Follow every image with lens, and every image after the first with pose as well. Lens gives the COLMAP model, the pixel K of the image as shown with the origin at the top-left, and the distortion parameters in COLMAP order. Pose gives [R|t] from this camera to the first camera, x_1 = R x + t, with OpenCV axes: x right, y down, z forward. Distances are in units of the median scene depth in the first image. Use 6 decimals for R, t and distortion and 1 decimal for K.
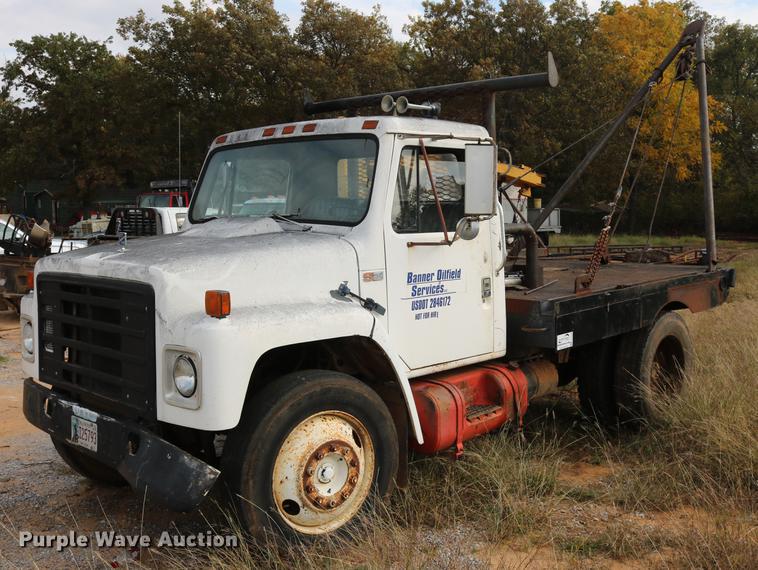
lens RADIAL K [[853.9, 0, 380.0], [0, 853.9, 279.6], [0, 0, 1]] dist [-0.129465, 0.000000]
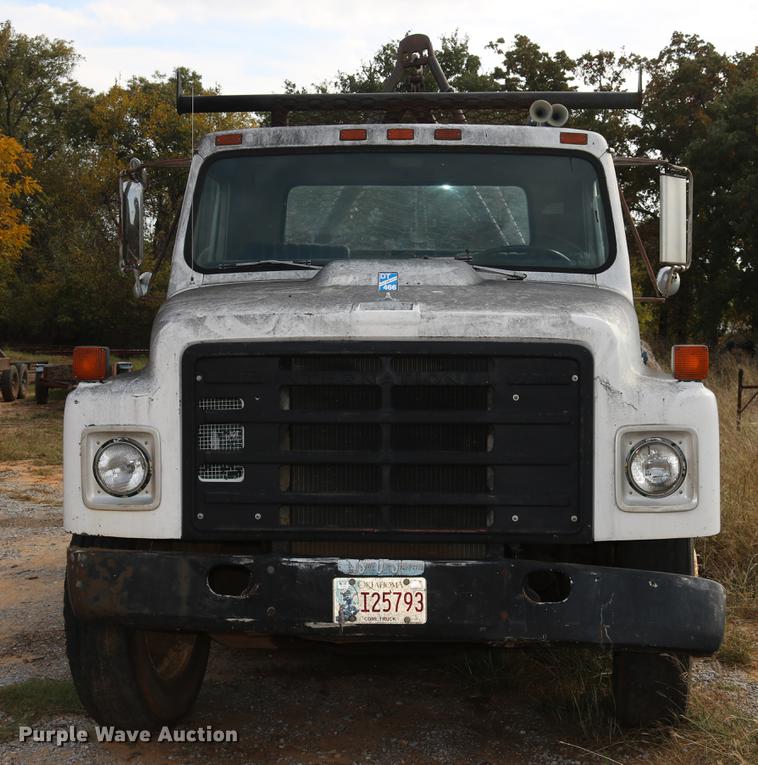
lens RADIAL K [[1349.2, 0, 373.6], [0, 1349.2, 379.1], [0, 0, 1]] dist [-0.098654, 0.000000]
pose [[0.750607, -0.027304, 0.660184, -0.924082], [0.051261, 0.998541, -0.016984, 0.038021], [-0.658757, 0.046590, 0.750912, 0.249955]]
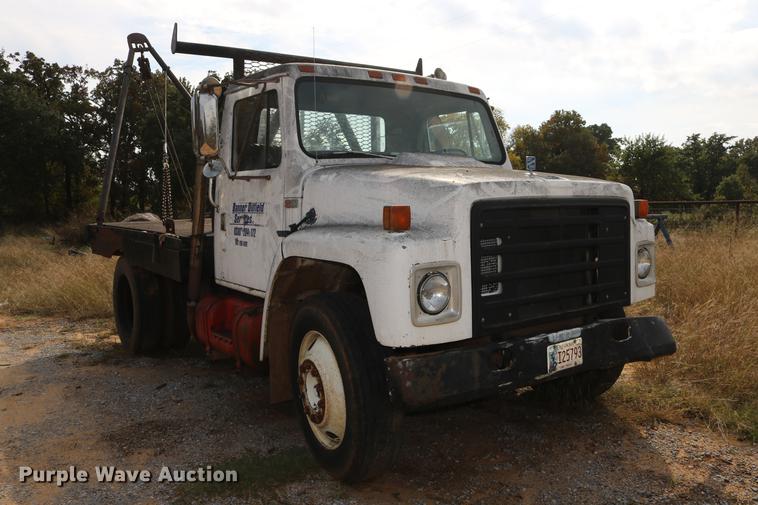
lens RADIAL K [[637.0, 0, 385.1], [0, 637.0, 255.2], [0, 0, 1]] dist [-0.137697, 0.079169]
pose [[0.149573, -0.083793, 0.985194, -1.038367], [0.097295, 0.992814, 0.069670, -0.007334], [-0.983952, 0.085433, 0.156651, 1.010158]]
